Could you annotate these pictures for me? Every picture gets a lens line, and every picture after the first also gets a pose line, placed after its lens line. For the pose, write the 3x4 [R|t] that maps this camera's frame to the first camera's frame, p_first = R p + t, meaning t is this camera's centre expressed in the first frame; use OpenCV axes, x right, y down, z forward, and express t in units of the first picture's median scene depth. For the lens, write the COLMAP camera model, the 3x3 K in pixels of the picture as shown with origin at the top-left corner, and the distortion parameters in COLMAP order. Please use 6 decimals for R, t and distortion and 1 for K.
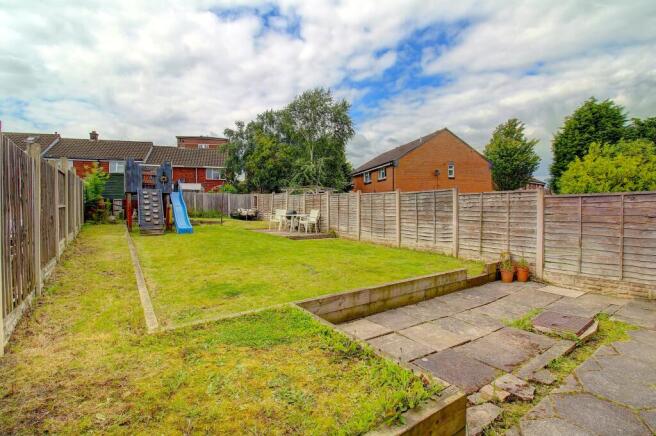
lens RADIAL K [[300.2, 0, 328.0], [0, 300.2, 218.0], [0, 0, 1]] dist [-0.000752, -0.000283]
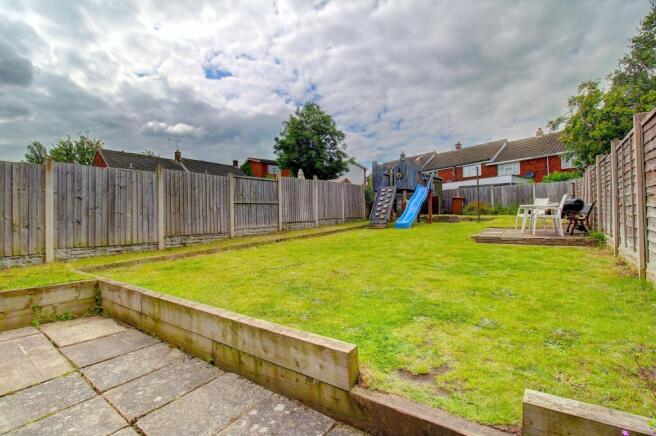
lens RADIAL K [[300.2, 0, 328.0], [0, 300.2, 218.0], [0, 0, 1]] dist [-0.000752, -0.000283]
pose [[0.314454, -0.005390, -0.949257, 0.383666], [-0.006790, 0.999946, -0.007927, 0.027820], [0.949248, 0.008938, 0.314401, 0.485406]]
